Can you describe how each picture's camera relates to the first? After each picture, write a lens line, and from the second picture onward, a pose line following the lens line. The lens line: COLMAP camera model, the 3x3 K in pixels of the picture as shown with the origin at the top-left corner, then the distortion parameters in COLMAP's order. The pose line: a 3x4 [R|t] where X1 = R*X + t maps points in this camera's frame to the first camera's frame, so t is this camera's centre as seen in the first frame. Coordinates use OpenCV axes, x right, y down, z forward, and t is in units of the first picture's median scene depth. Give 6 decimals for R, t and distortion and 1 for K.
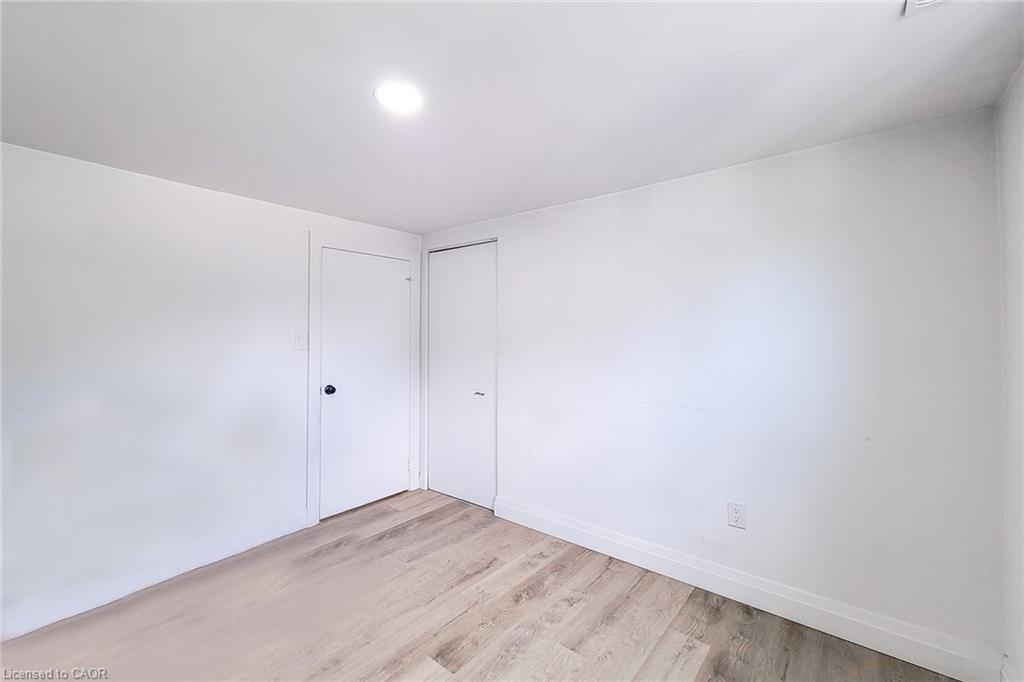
lens RADIAL K [[442.7, 0, 512.4], [0, 442.7, 310.8], [0, 0, 1]] dist [-0.001135, 0.000022]
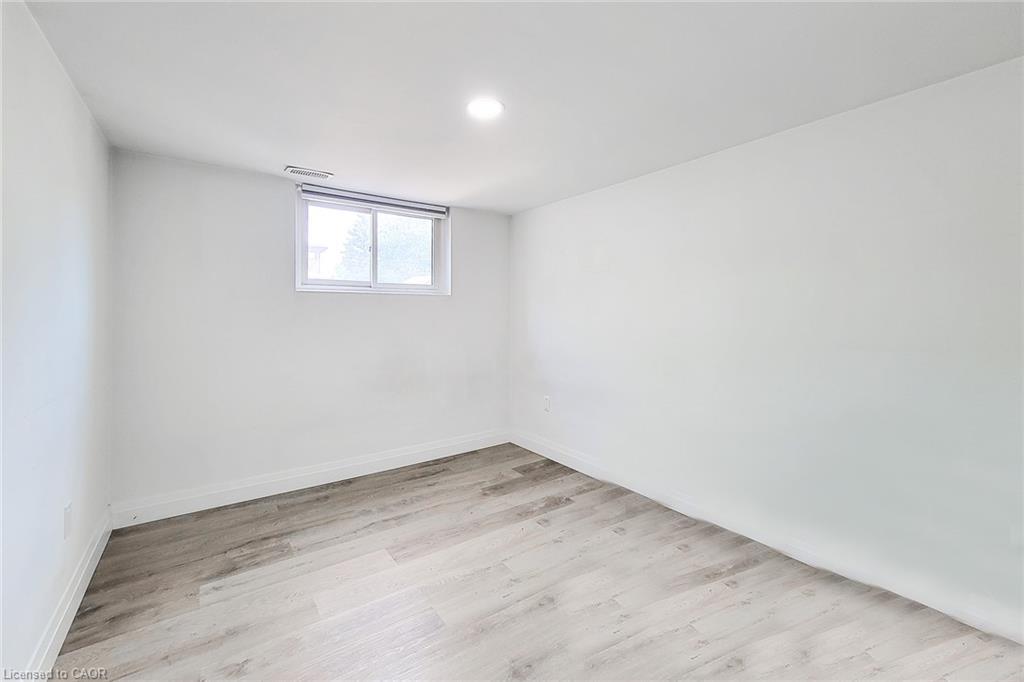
lens RADIAL K [[442.7, 0, 512.4], [0, 442.7, 310.8], [0, 0, 1]] dist [-0.001135, 0.000022]
pose [[-0.970992, 0.011311, 0.238846, -0.538543], [-0.001209, 0.998636, -0.052206, 0.146712], [-0.239111, -0.050980, -0.969653, 1.857697]]
